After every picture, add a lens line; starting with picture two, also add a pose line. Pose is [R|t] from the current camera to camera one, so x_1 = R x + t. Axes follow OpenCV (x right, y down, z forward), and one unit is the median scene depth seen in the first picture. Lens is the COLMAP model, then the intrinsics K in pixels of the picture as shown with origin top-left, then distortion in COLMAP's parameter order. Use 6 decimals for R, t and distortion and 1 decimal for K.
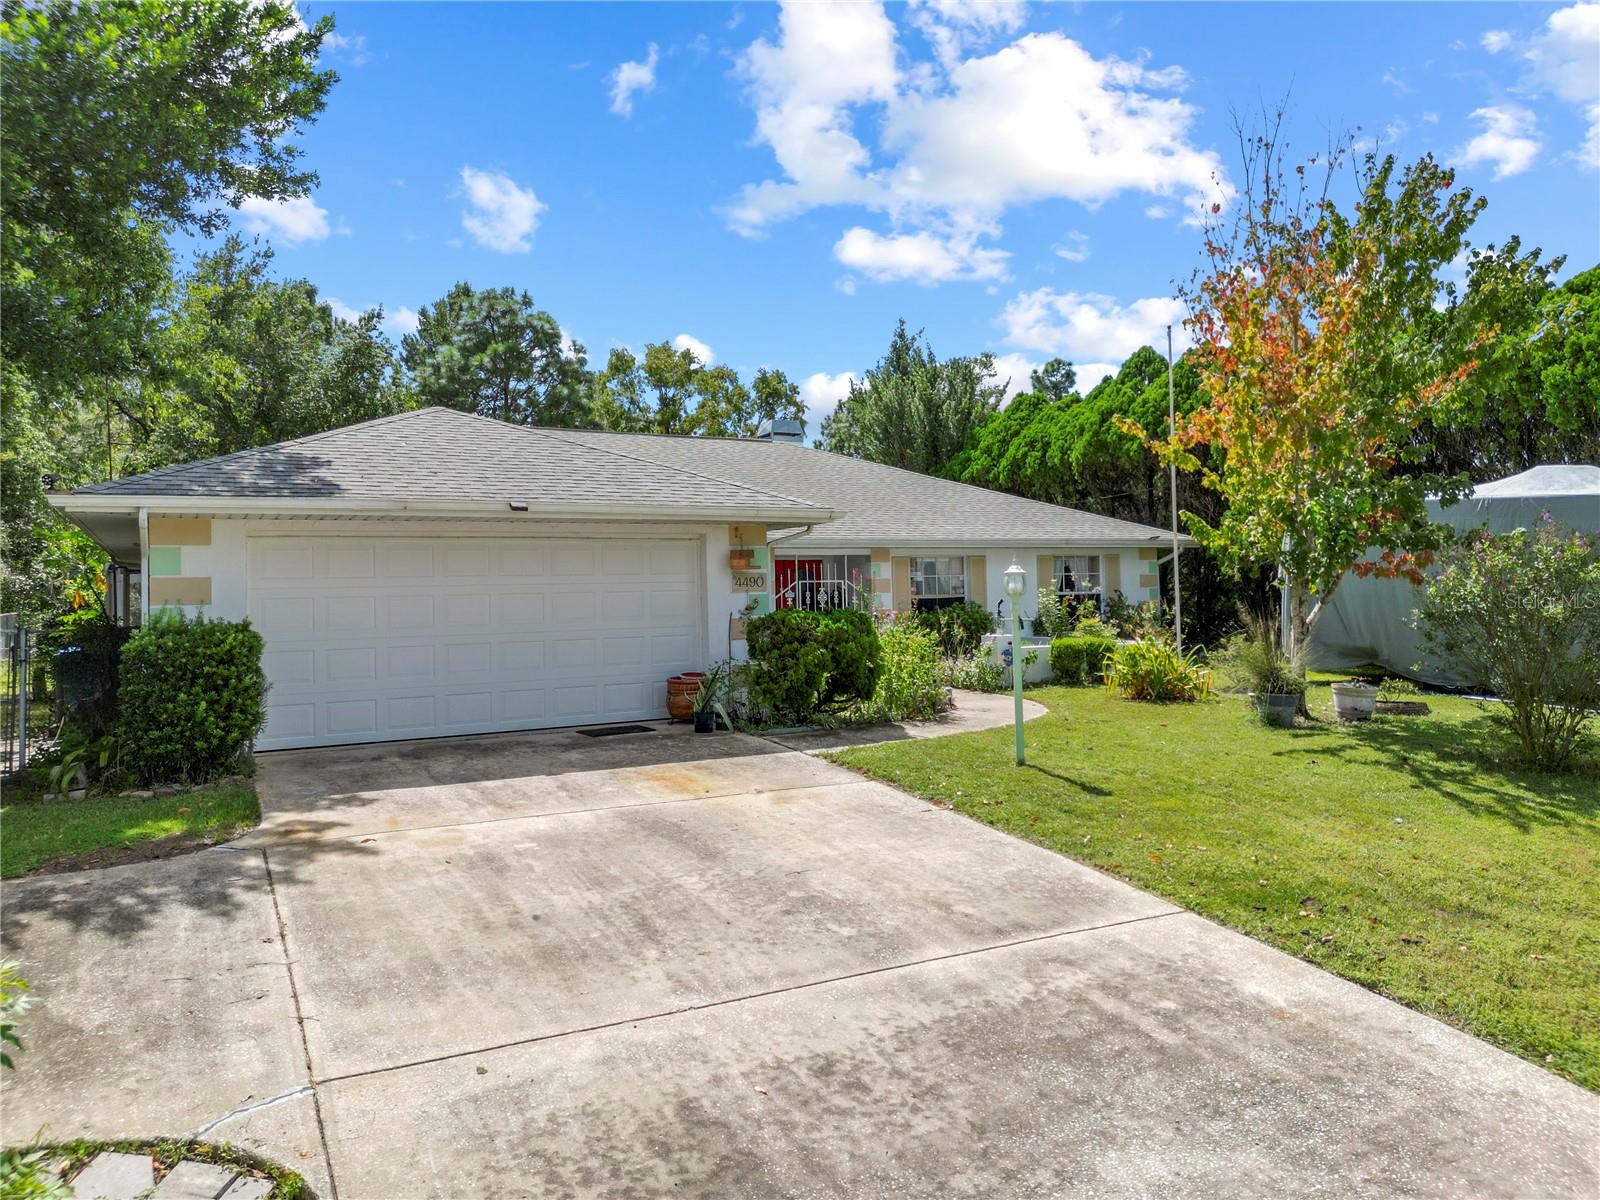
lens RADIAL K [[1148.0, 0, 812.1], [0, 1148.0, 560.2], [0, 0, 1]] dist [0.053313, -0.004179]
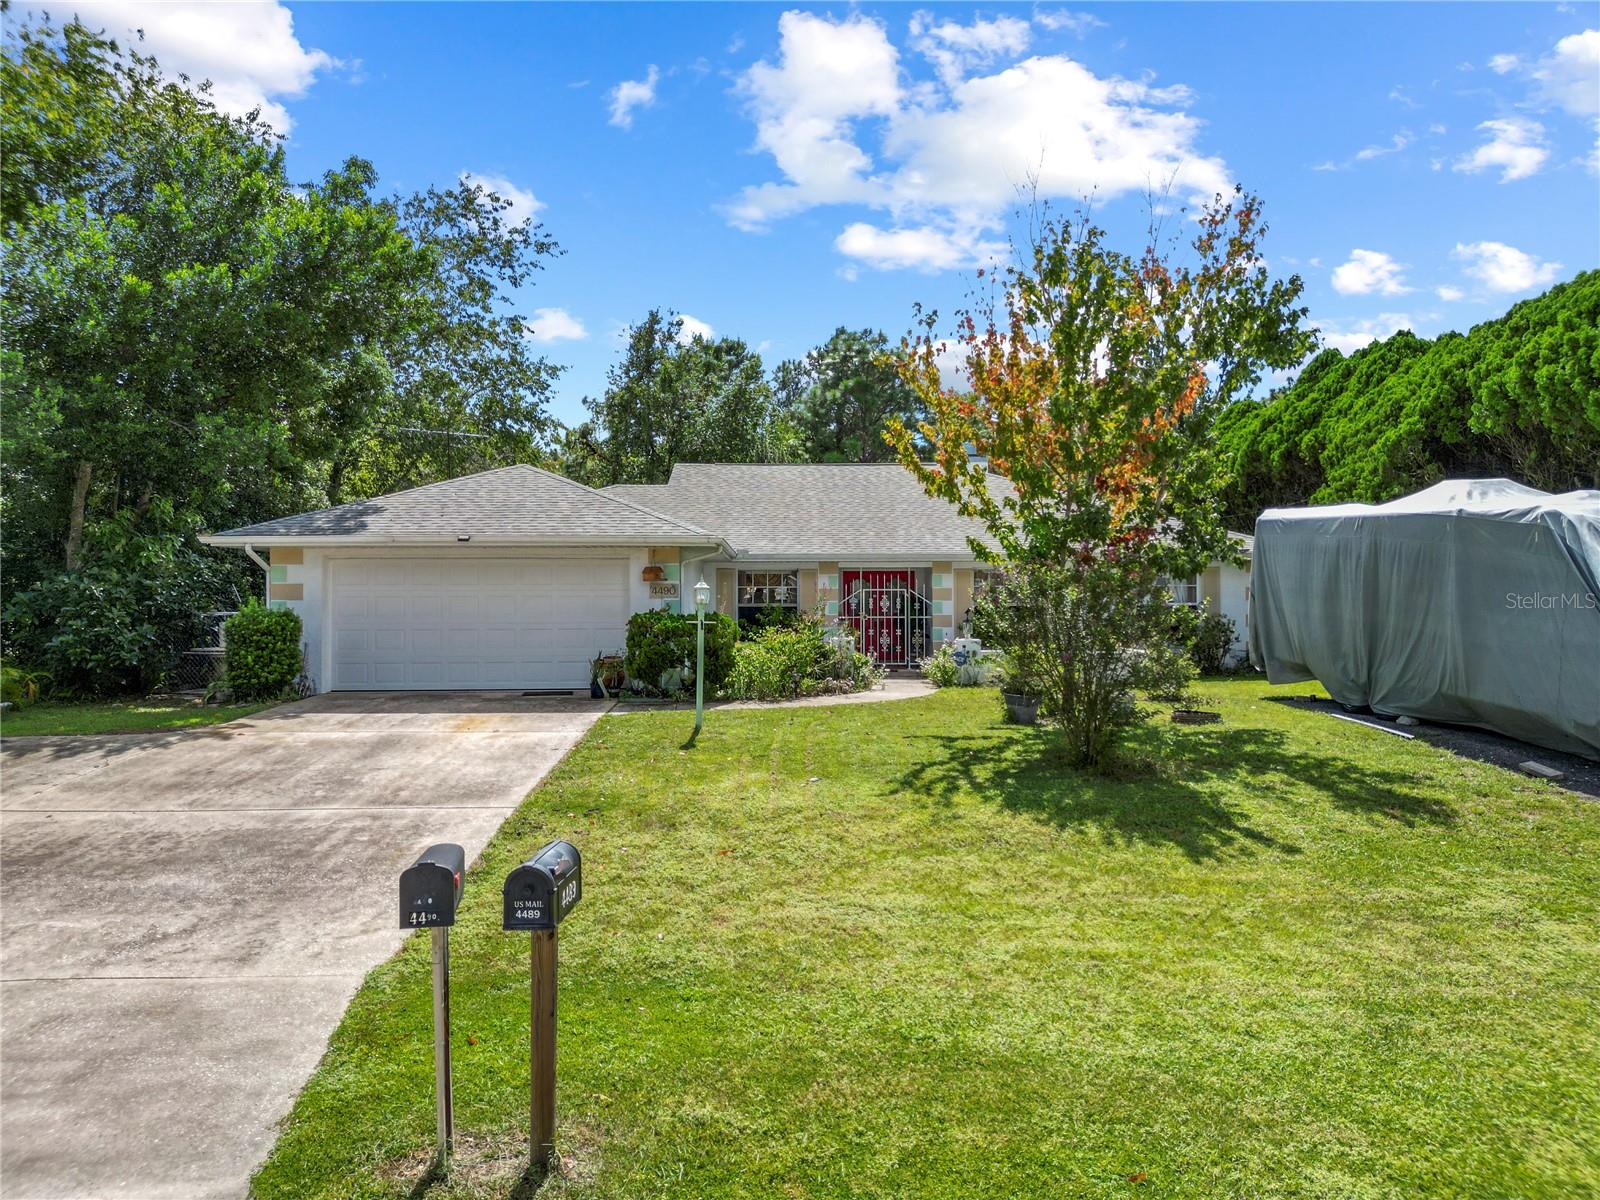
lens RADIAL K [[1111.2, 0, 804.9], [0, 1111.2, 597.7], [0, 0, 1]] dist [0.047315, -0.044640]
pose [[0.892260, 0.017177, -0.451195, 0.588832], [-0.003004, 0.999480, 0.032109, -0.012893], [0.451511, -0.027294, 0.891848, -0.069800]]
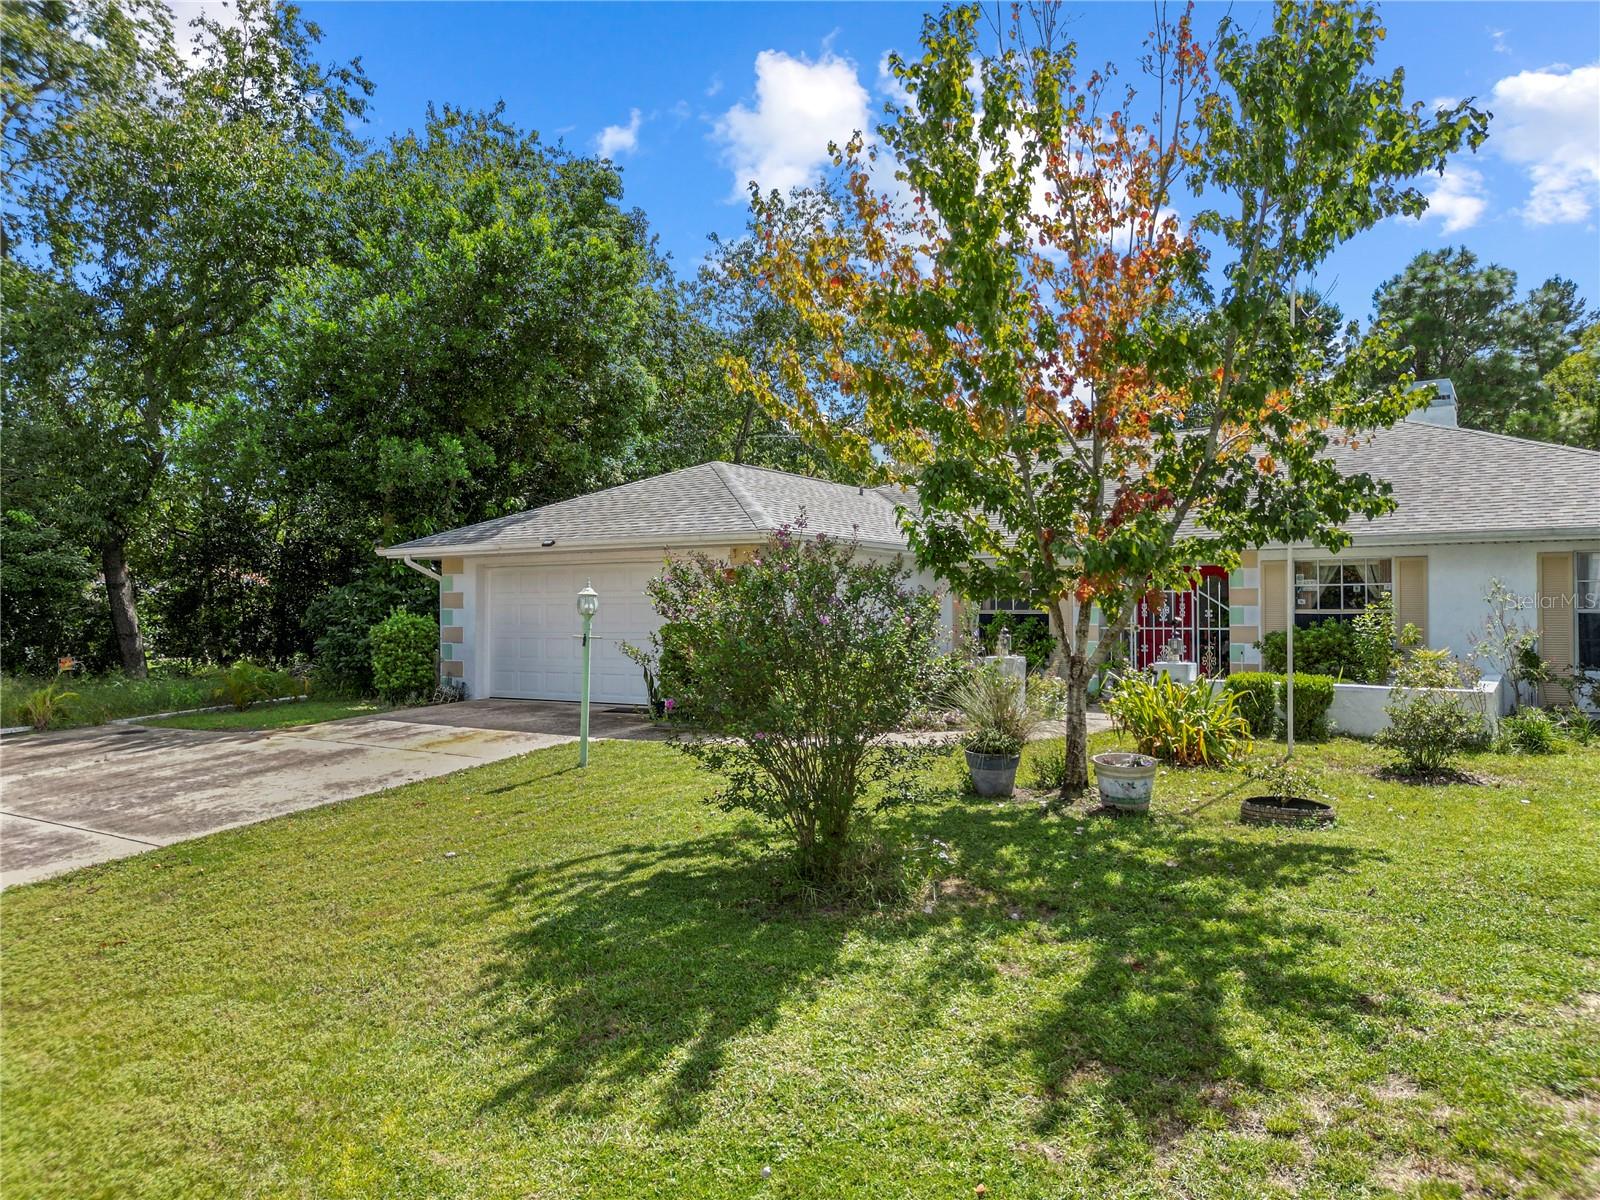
lens RADIAL K [[1118.8, 0, 797.4], [0, 1118.8, 601.3], [0, 0, 1]] dist [0.050193, -0.043257]
pose [[0.485467, 0.016271, -0.874104, 0.820161], [0.020616, 0.999336, 0.030052, -0.007897], [0.874012, -0.032609, 0.484809, 0.439173]]
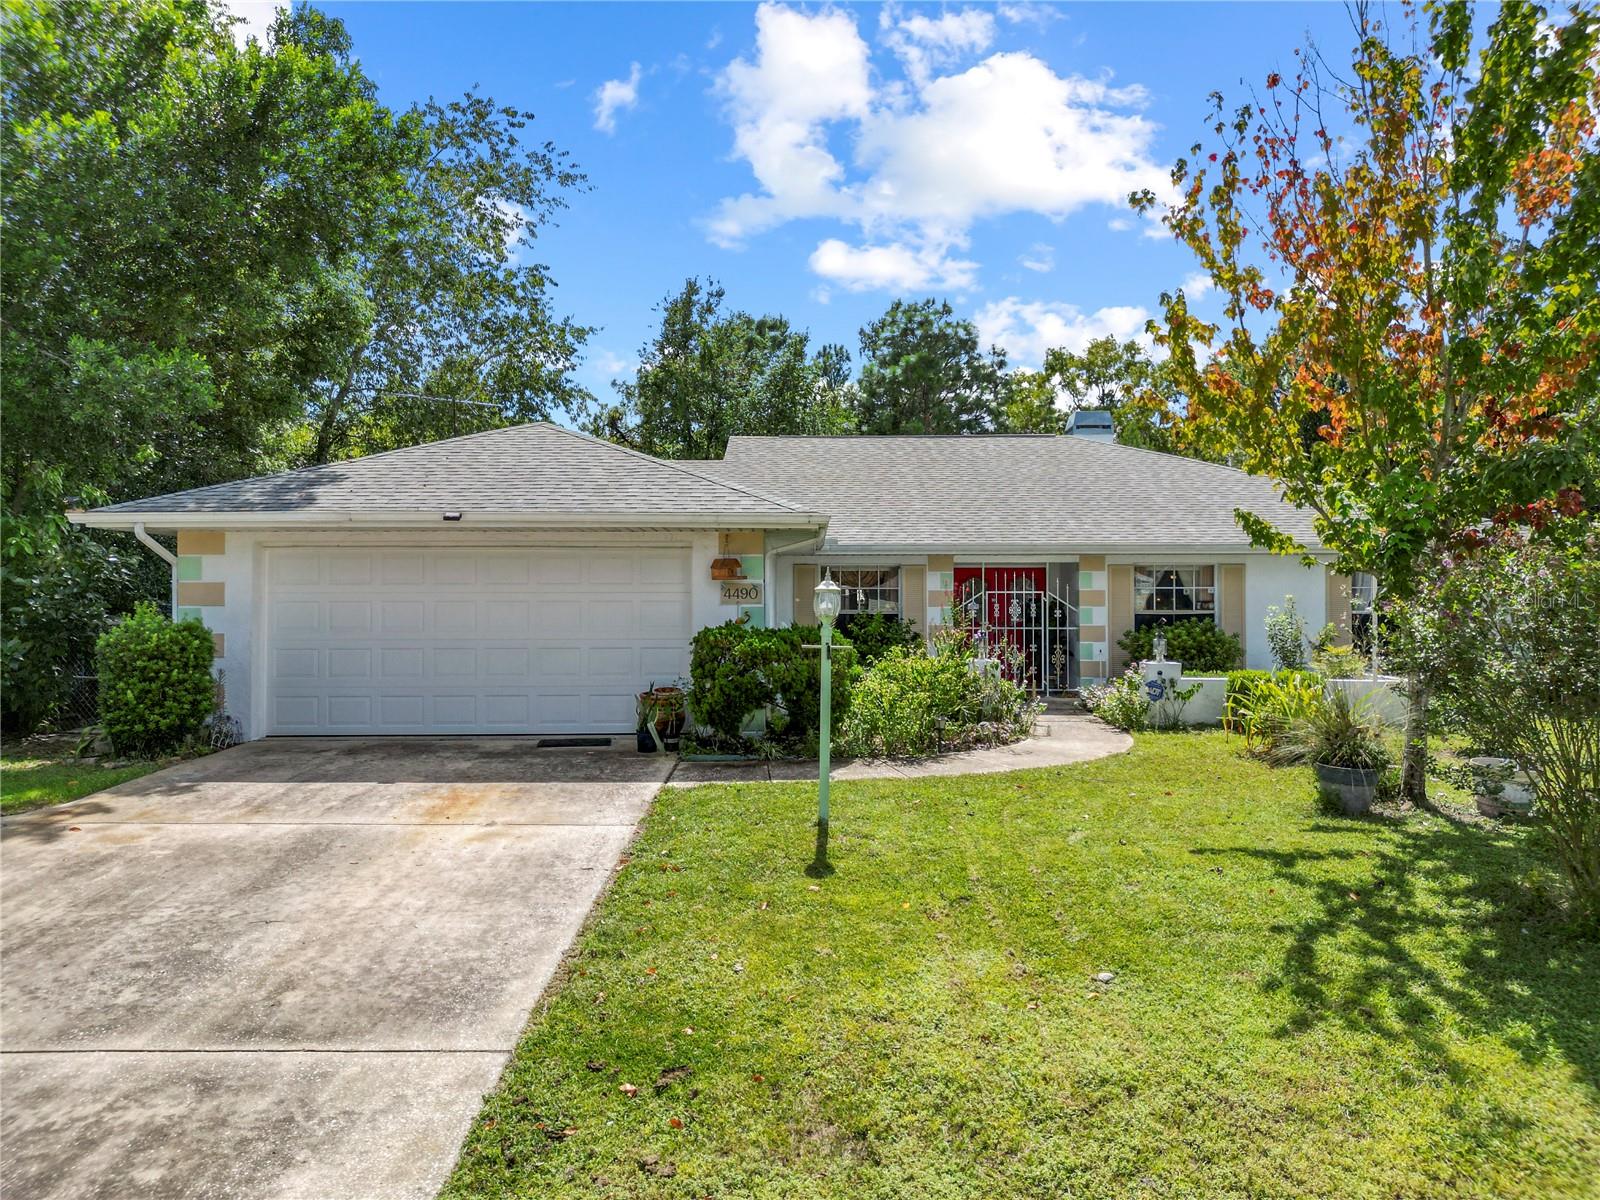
lens RADIAL K [[1118.8, 0, 797.4], [0, 1118.8, 601.3], [0, 0, 1]] dist [0.050193, -0.043257]
pose [[0.878693, 0.019760, -0.476977, 0.360846], [-0.003848, 0.999404, 0.034313, -0.004977], [0.477371, -0.028315, 0.878246, 0.201546]]
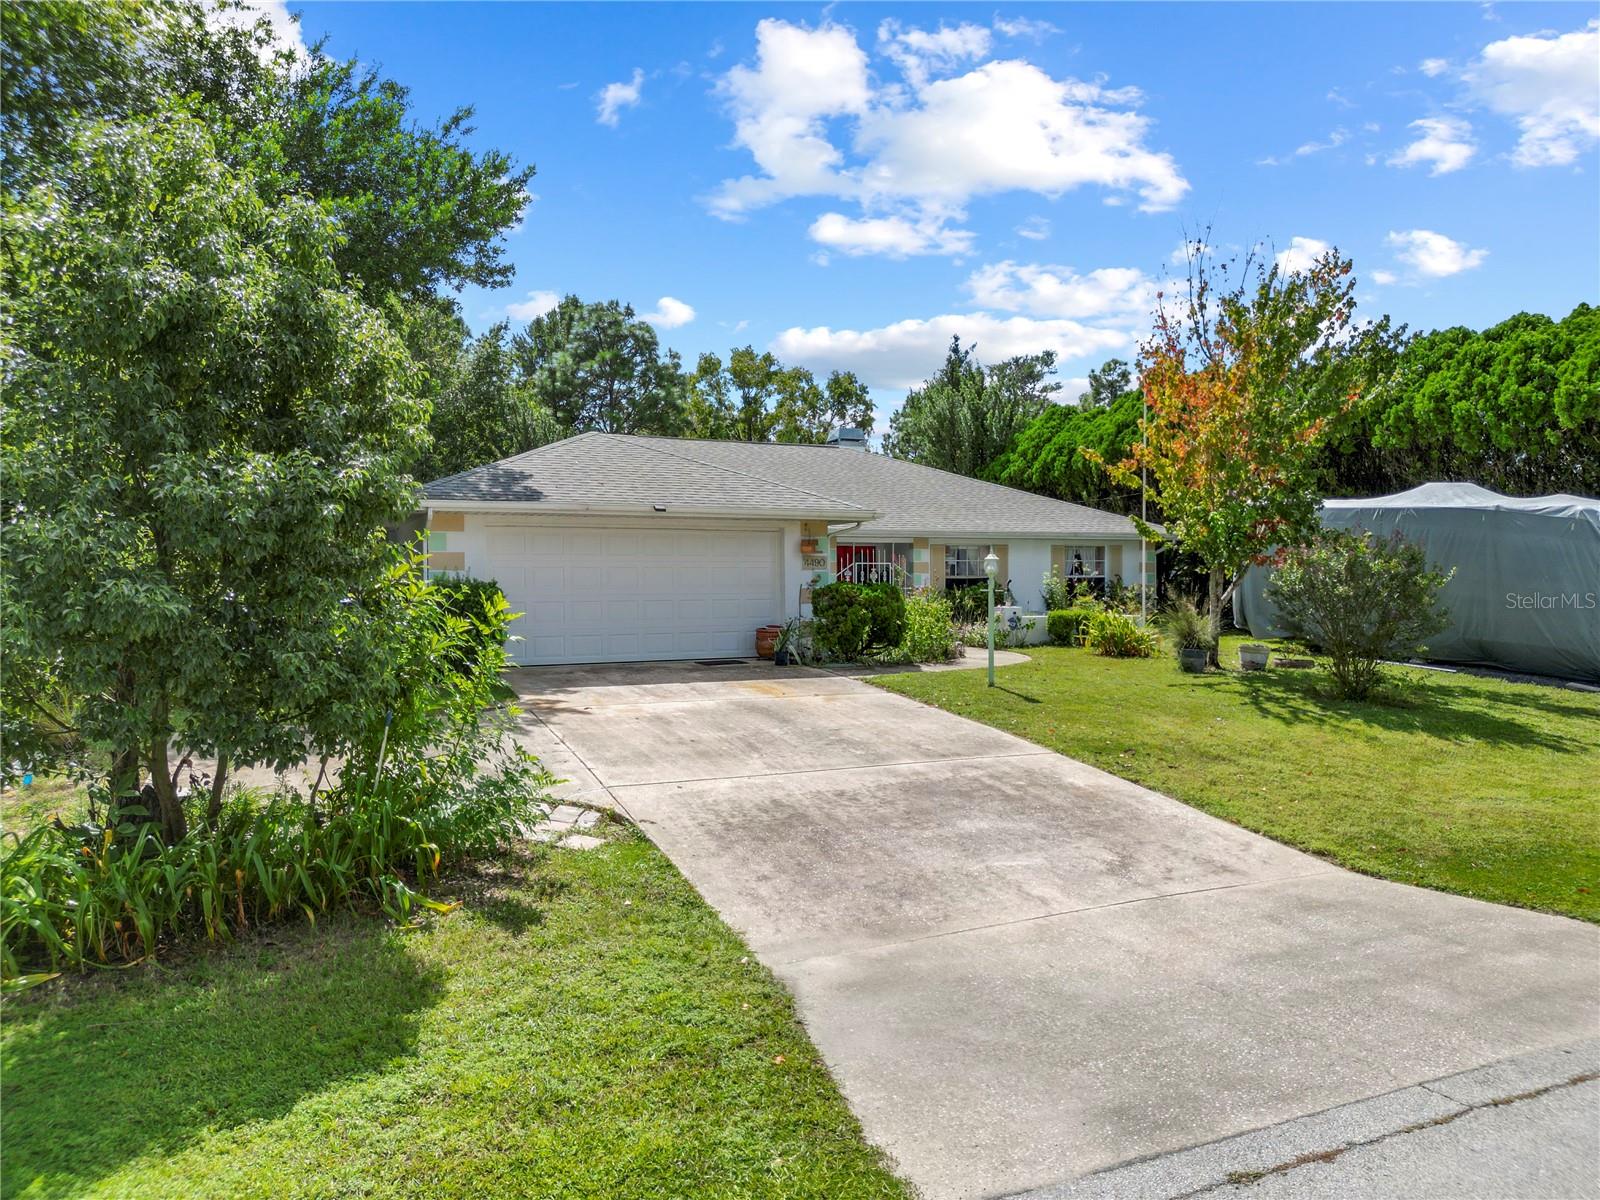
lens RADIAL K [[1111.2, 0, 804.9], [0, 1111.2, 597.7], [0, 0, 1]] dist [0.047315, -0.044640]
pose [[0.997366, 0.020333, -0.069623, 0.024898], [-0.016879, 0.998614, 0.049843, -0.004691], [0.070540, -0.048536, 0.996327, -0.307629]]
